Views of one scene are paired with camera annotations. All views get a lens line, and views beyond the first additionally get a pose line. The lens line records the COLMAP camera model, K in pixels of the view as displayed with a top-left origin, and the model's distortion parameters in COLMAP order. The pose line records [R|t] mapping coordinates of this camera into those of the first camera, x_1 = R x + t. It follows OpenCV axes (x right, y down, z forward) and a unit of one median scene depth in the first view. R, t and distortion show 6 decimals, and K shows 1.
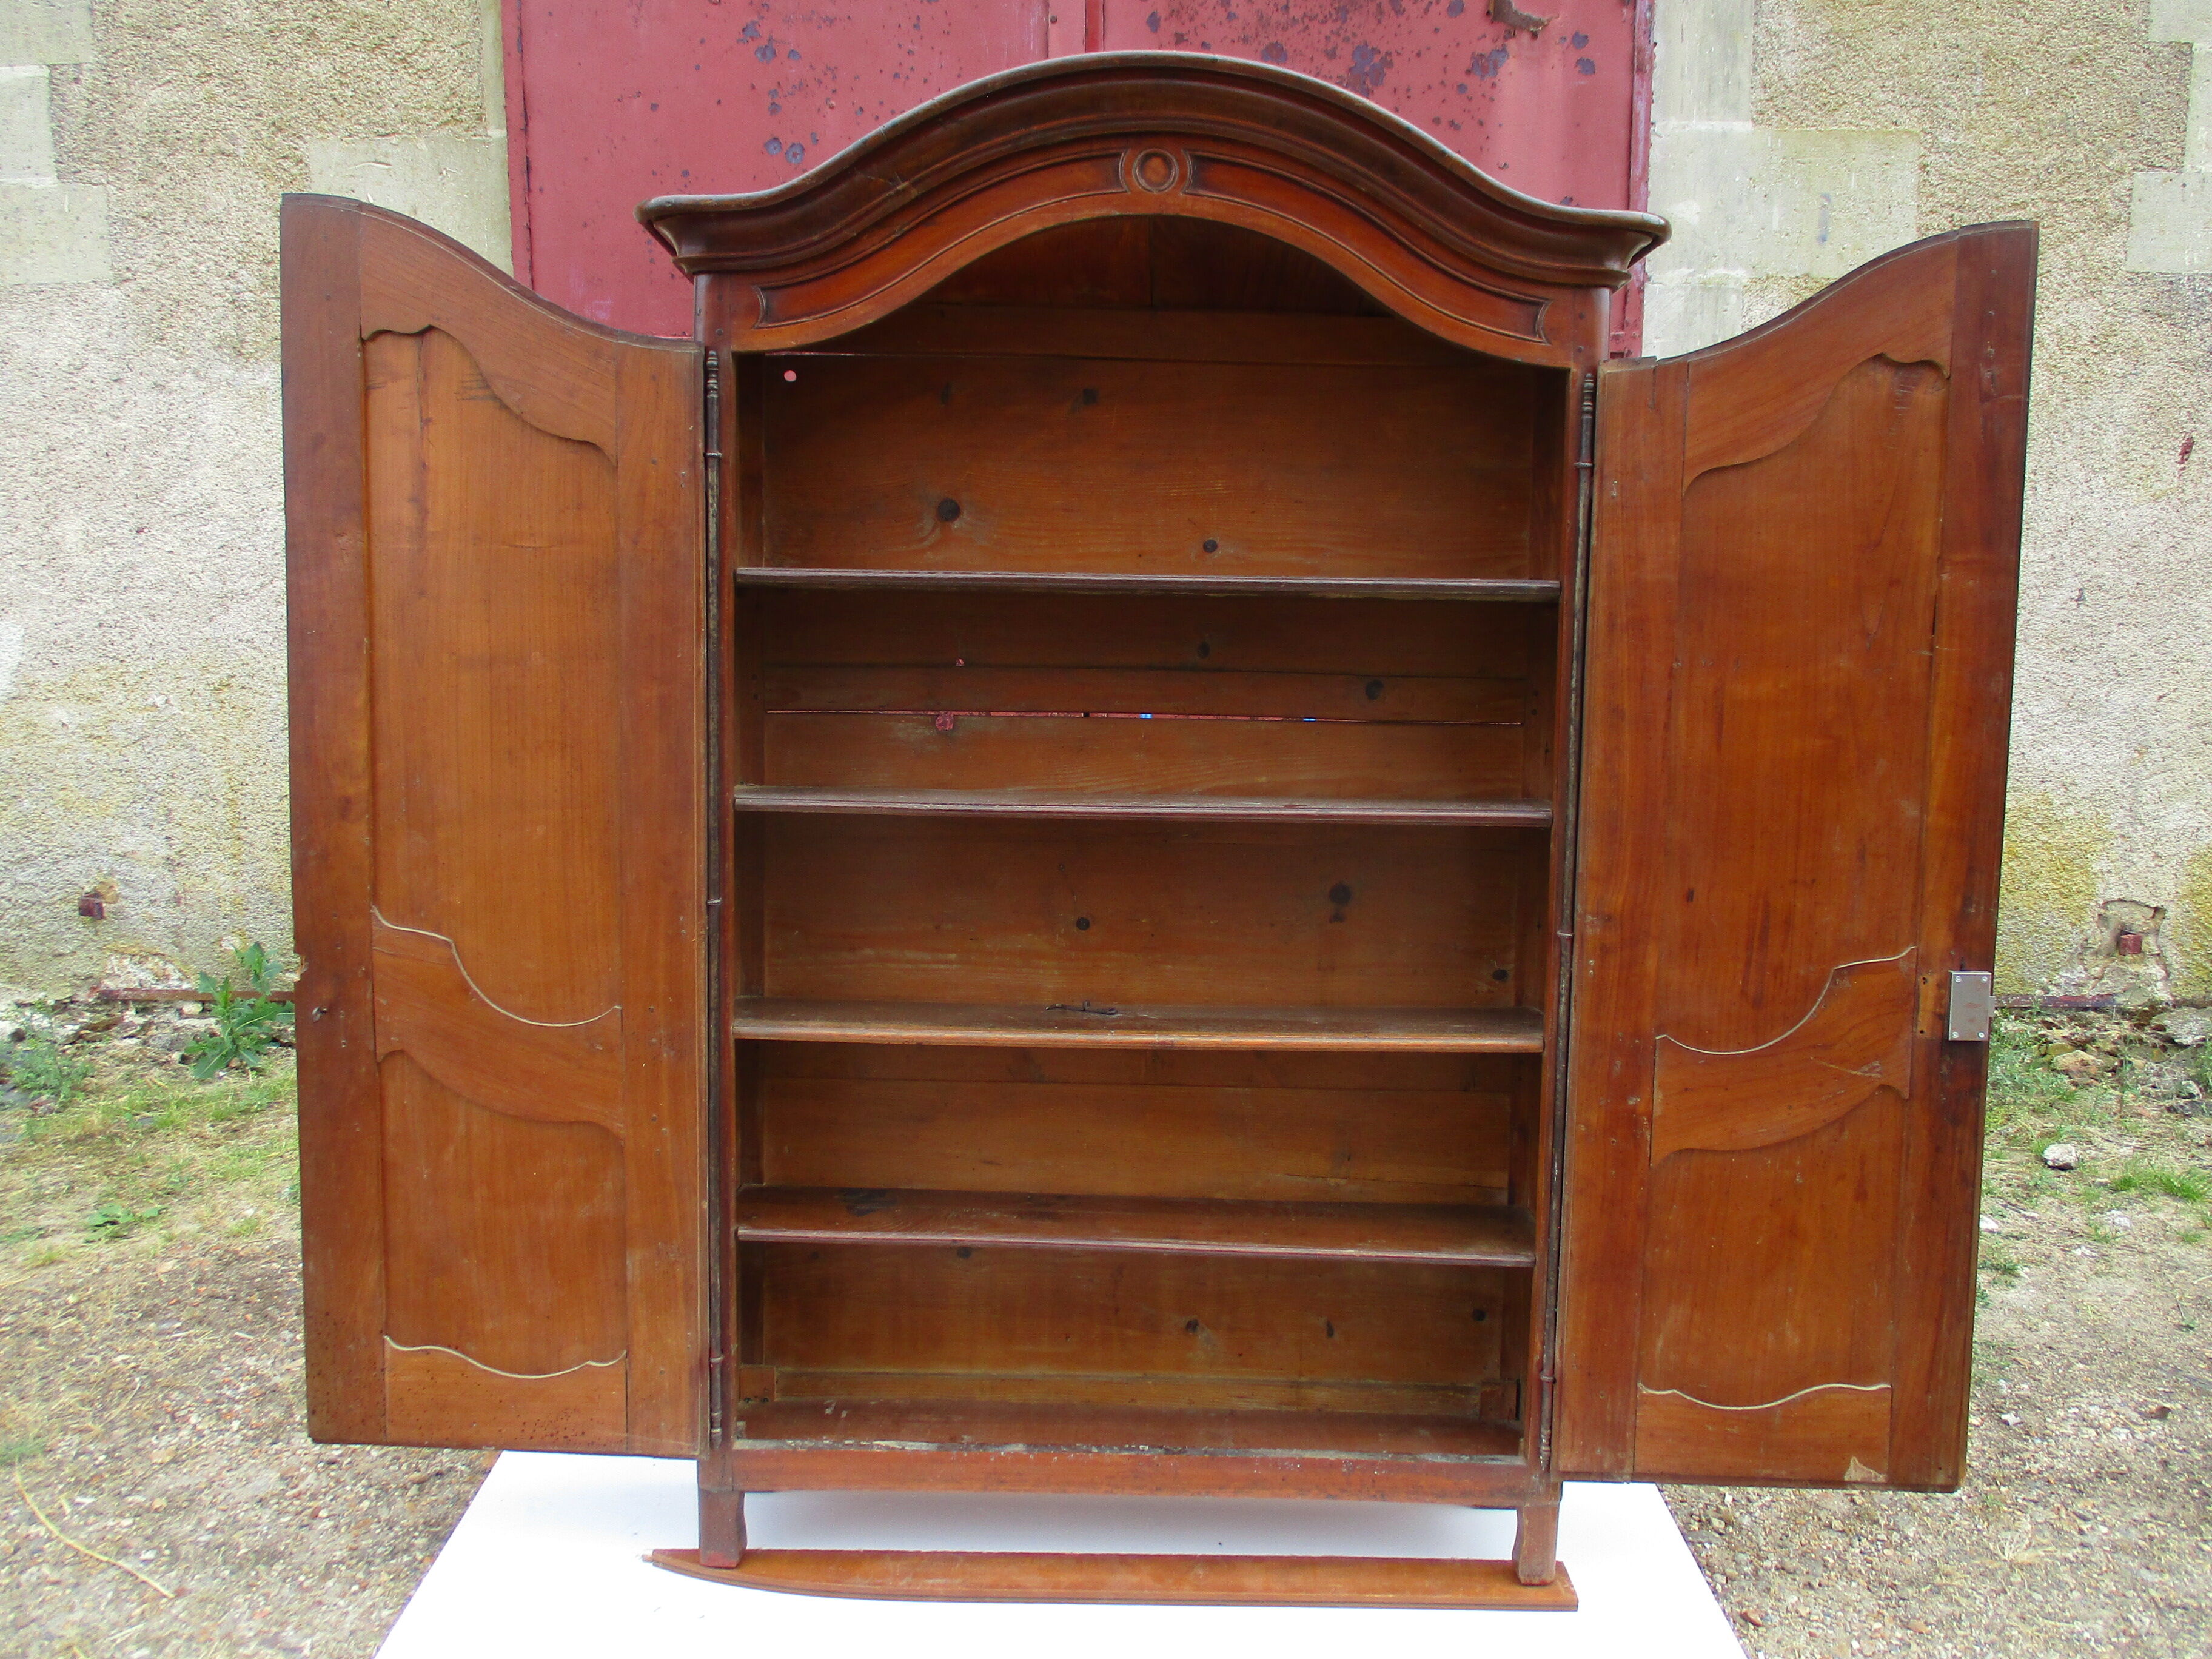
lens RADIAL K [[1949.3, 0, 1107.2], [0, 1949.3, 824.0], [0, 0, 1]] dist [-0.023798, -0.002673]
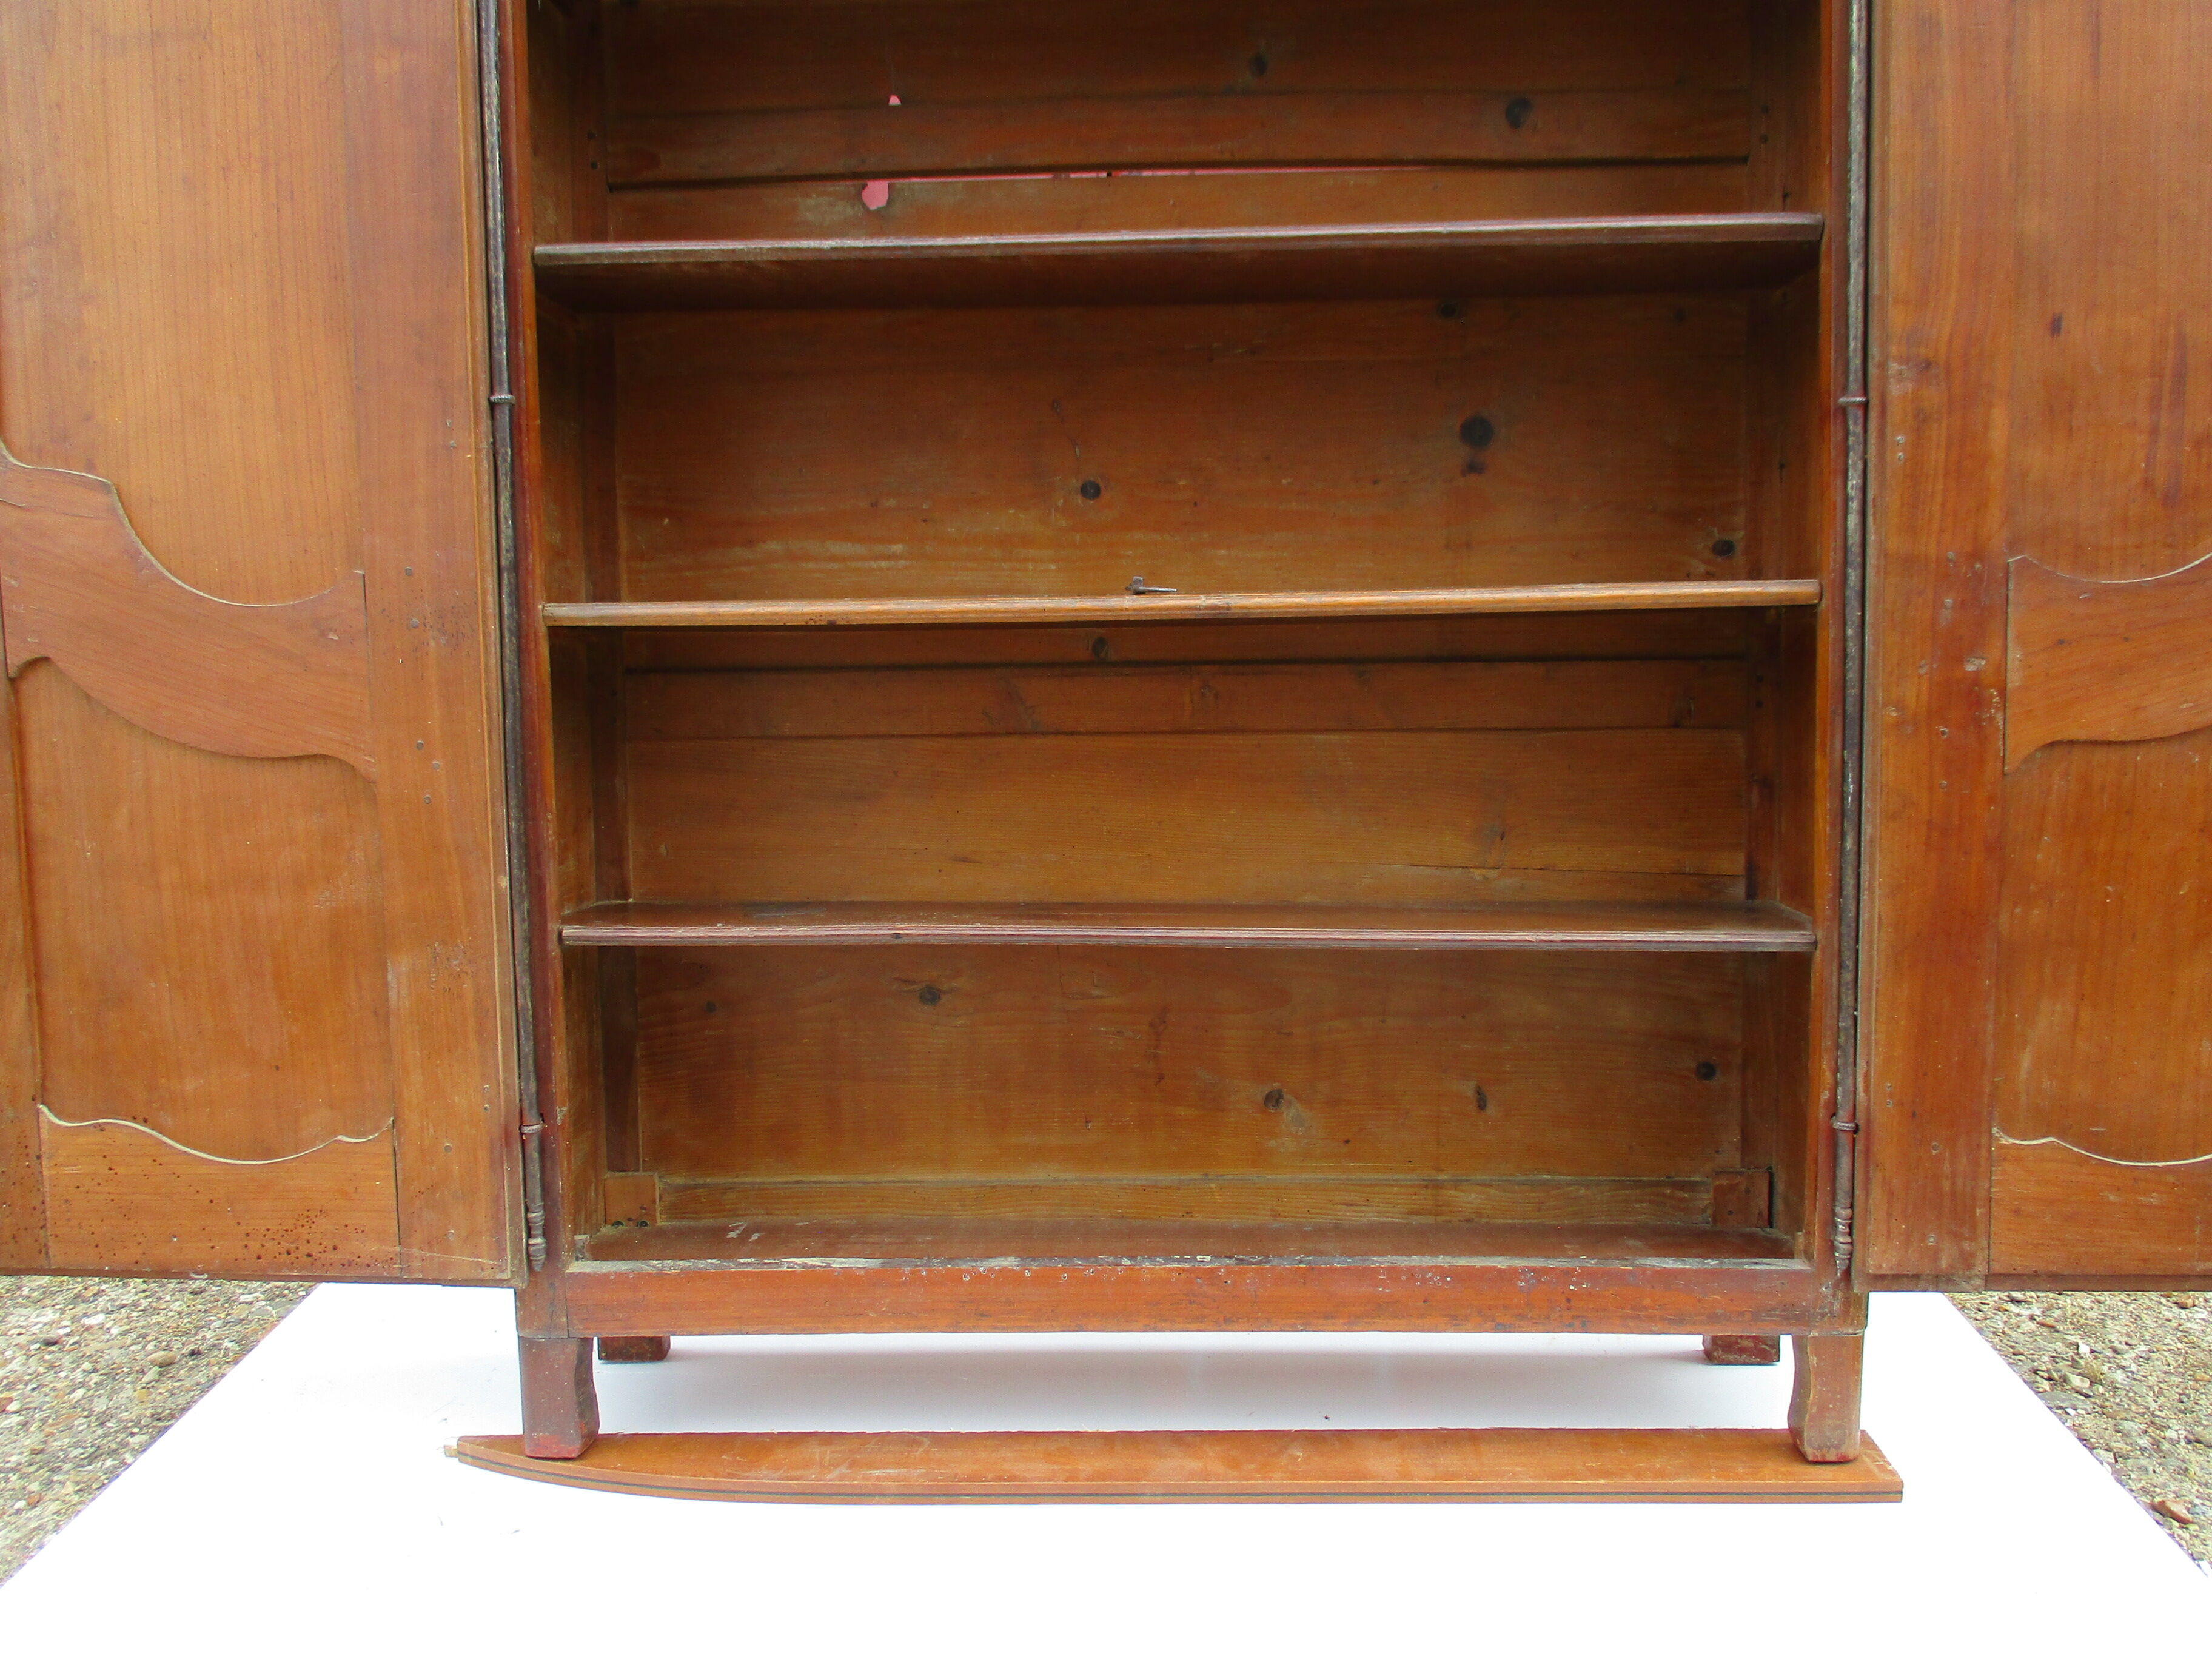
lens RADIAL K [[1949.3, 0, 1100.0], [0, 1949.3, 815.7], [0, 0, 1]] dist [-0.023798, -0.002673]
pose [[0.998877, -0.029736, -0.036897, 0.012898], [0.029181, 0.999454, -0.015513, 0.185491], [0.037338, 0.014419, 0.999199, 0.359376]]
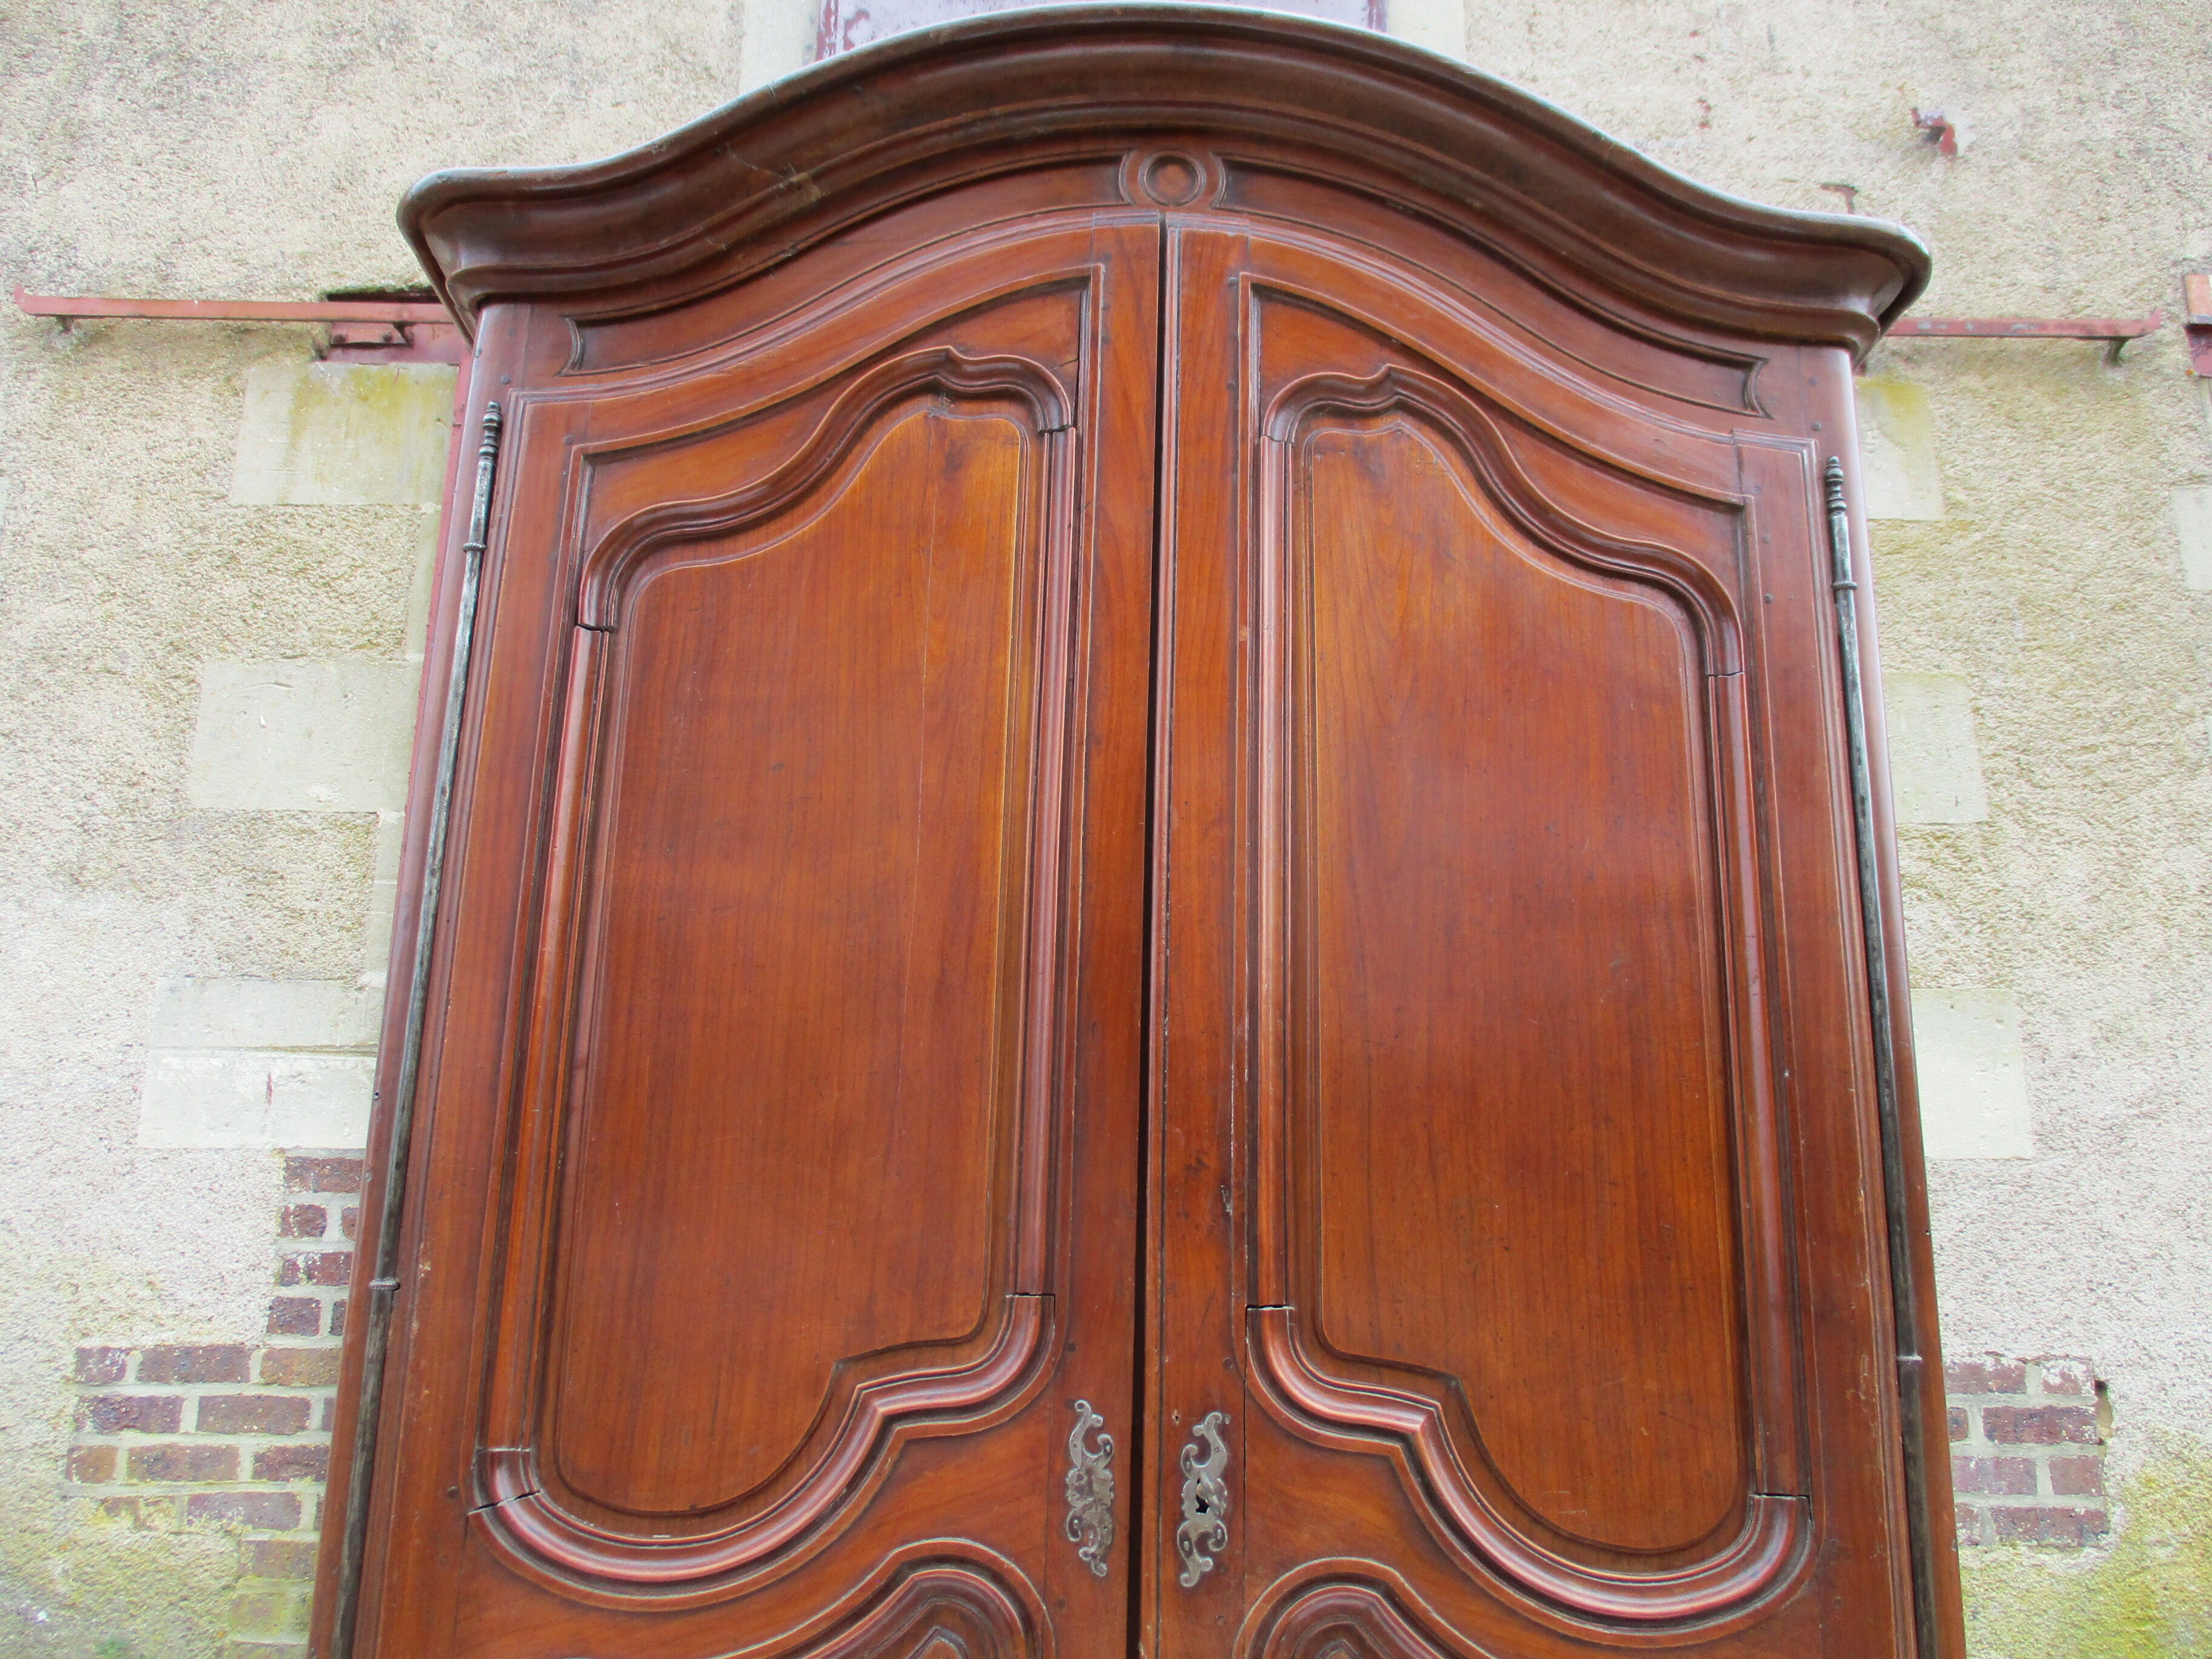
lens RADIAL K [[1802.9, 0, 1109.3], [0, 1802.9, 799.7], [0, 0, 1]] dist [-0.021679, -0.005624]
pose [[0.999758, 0.013600, 0.017273, -0.004928], [-0.004776, 0.901295, -0.433180, 0.126858], [-0.021460, 0.432993, 0.901142, 0.487852]]
